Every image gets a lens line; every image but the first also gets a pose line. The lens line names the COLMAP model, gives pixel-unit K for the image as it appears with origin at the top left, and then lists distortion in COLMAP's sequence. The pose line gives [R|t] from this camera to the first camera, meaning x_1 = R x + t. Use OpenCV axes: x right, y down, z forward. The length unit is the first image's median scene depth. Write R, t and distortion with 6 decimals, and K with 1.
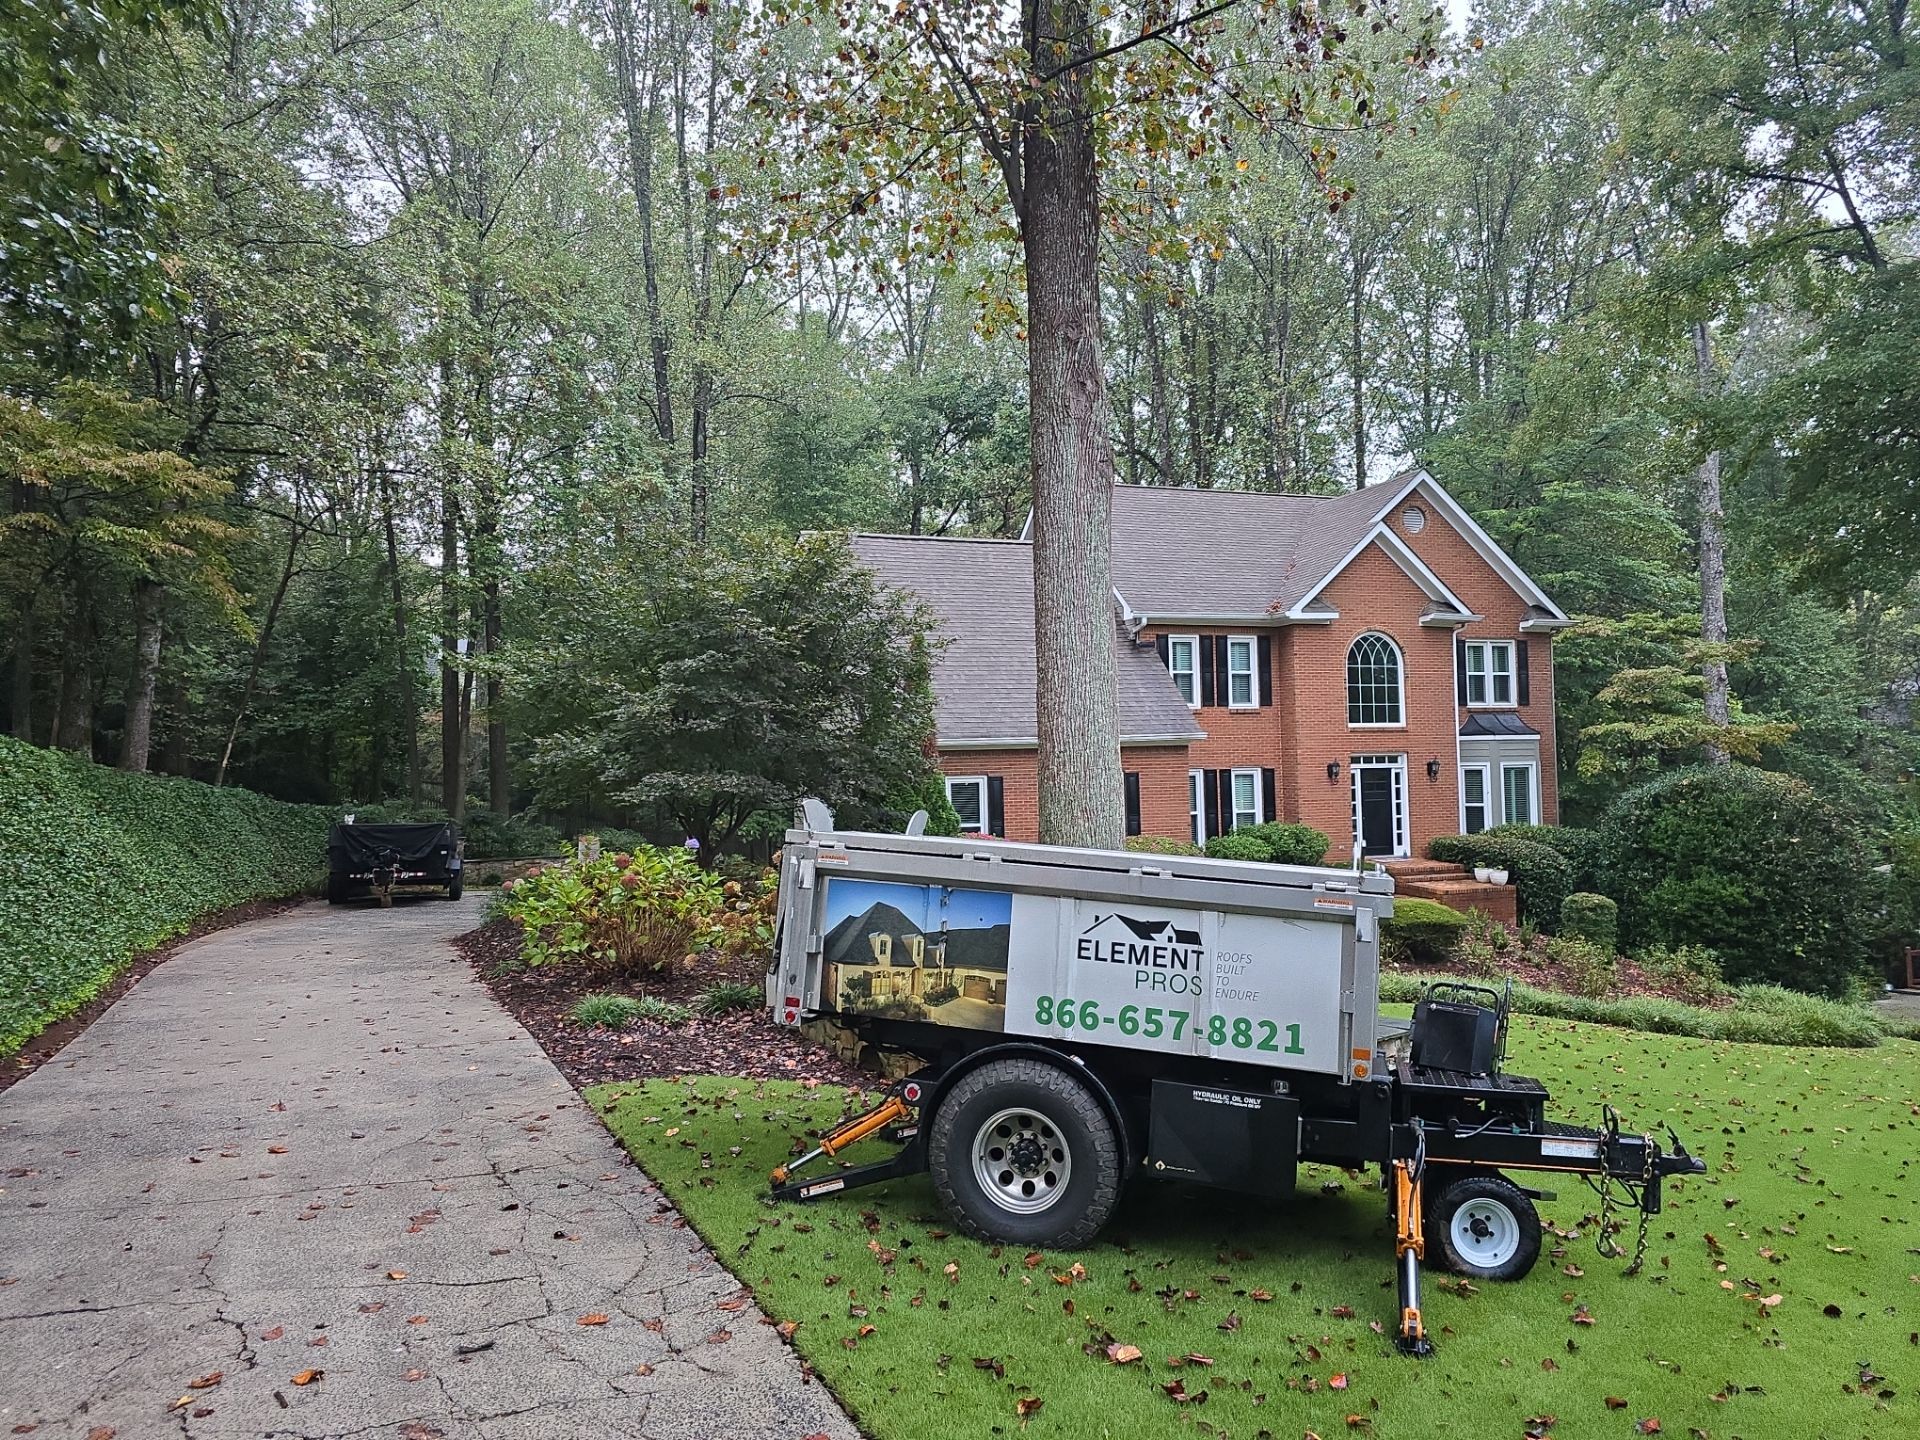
lens RADIAL K [[1252.4, 0, 960.0], [0, 1252.4, 720.0], [0, 0, 1]] dist [0.001371, -0.001988]
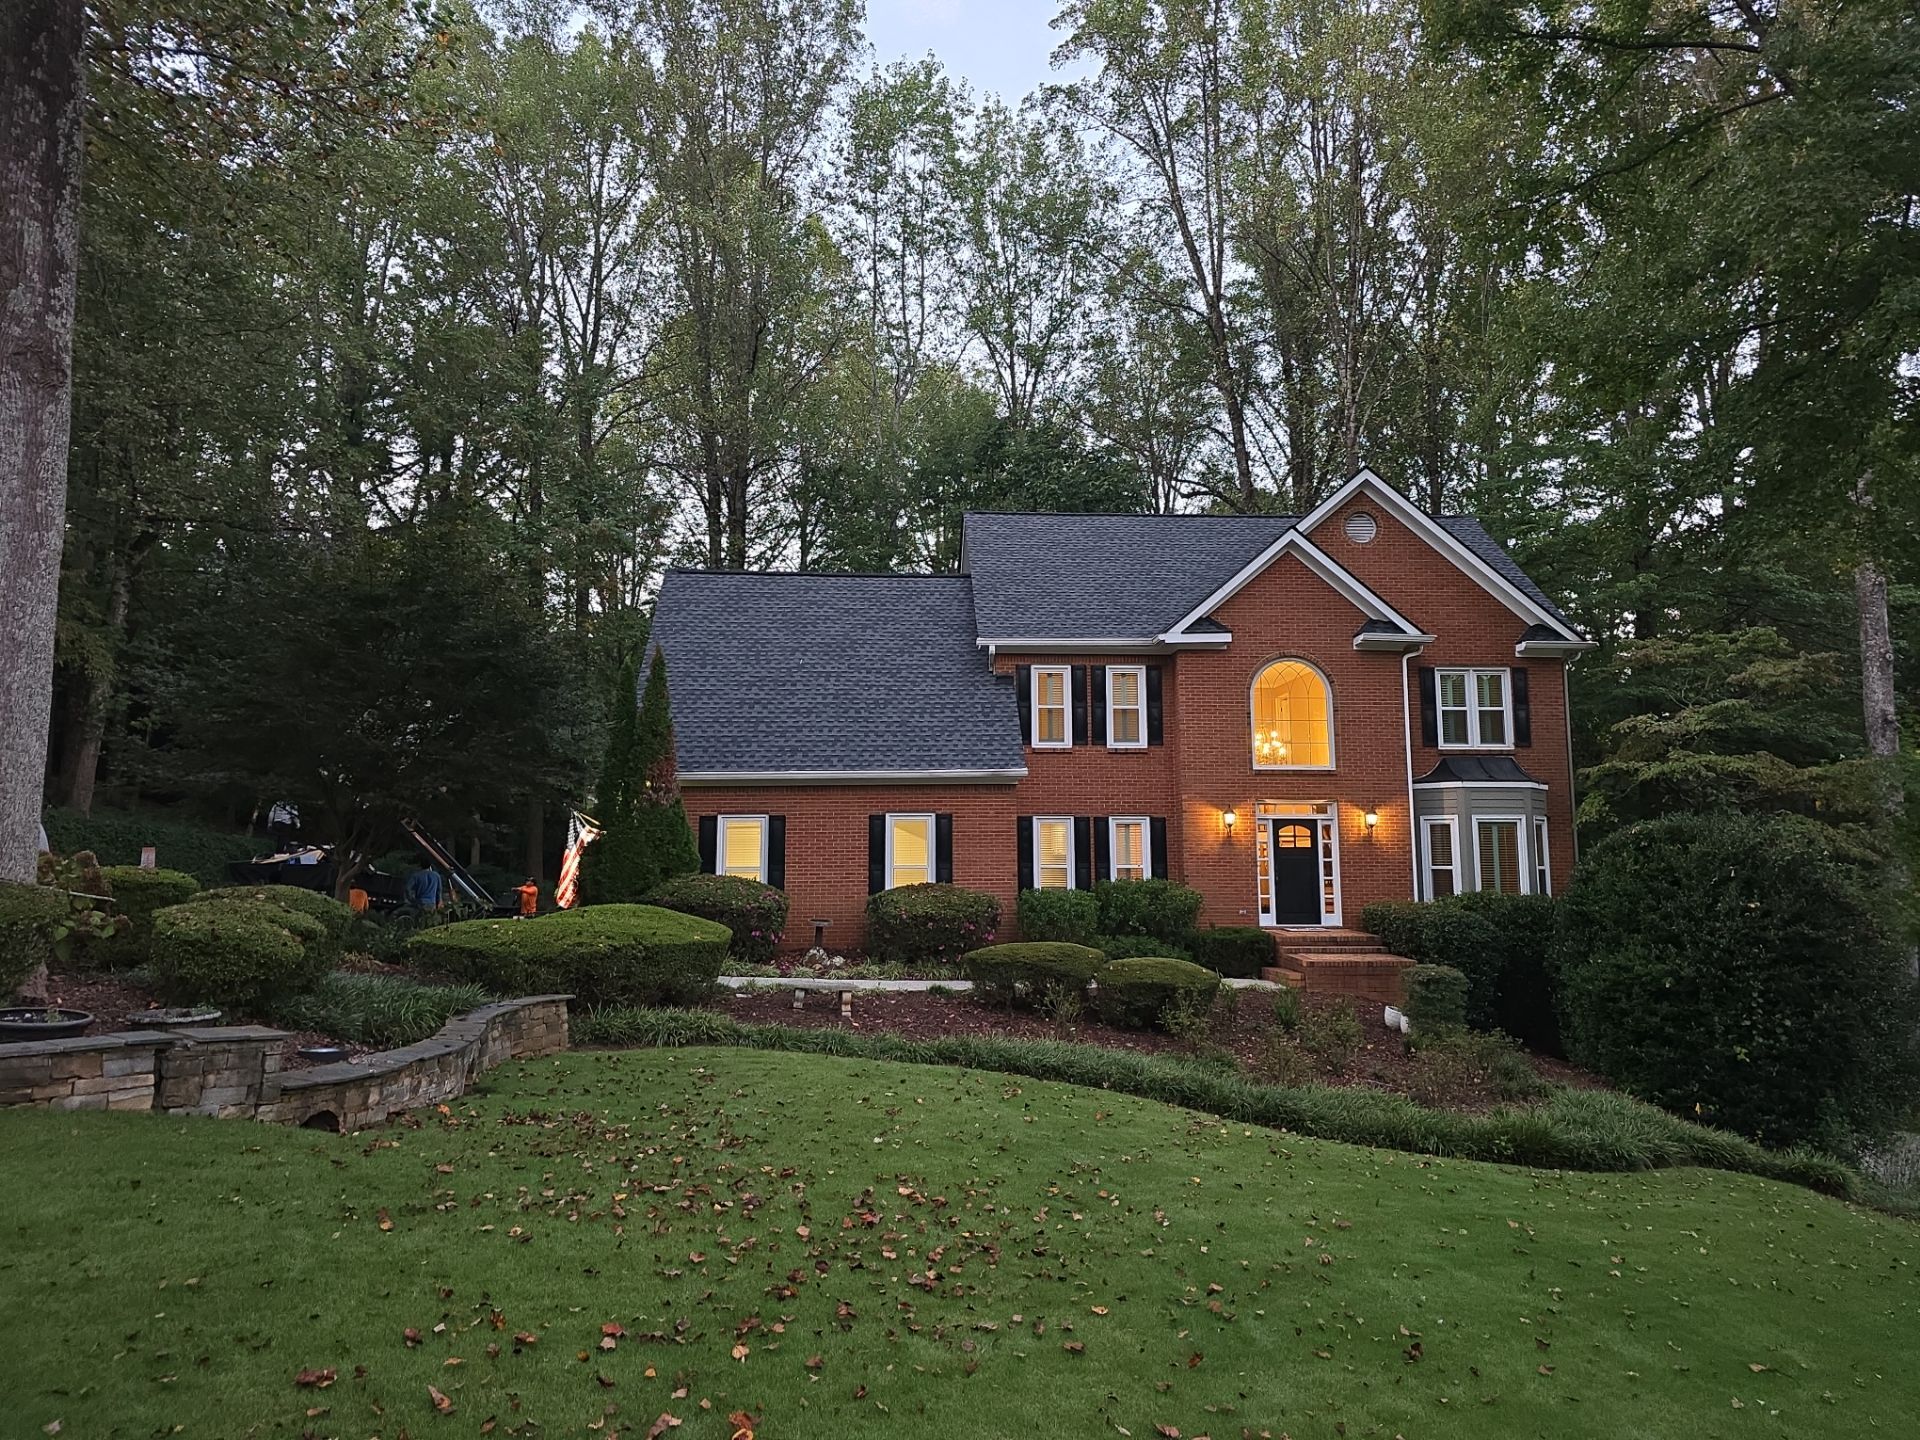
lens RADIAL K [[1252.4, 0, 960.0], [0, 1252.4, 720.0], [0, 0, 1]] dist [0.001371, -0.001988]
pose [[0.954794, -0.017437, -0.296757, 0.372196], [-0.008856, 0.996167, -0.087026, 0.047731], [0.297137, 0.085720, 0.950979, 0.134132]]
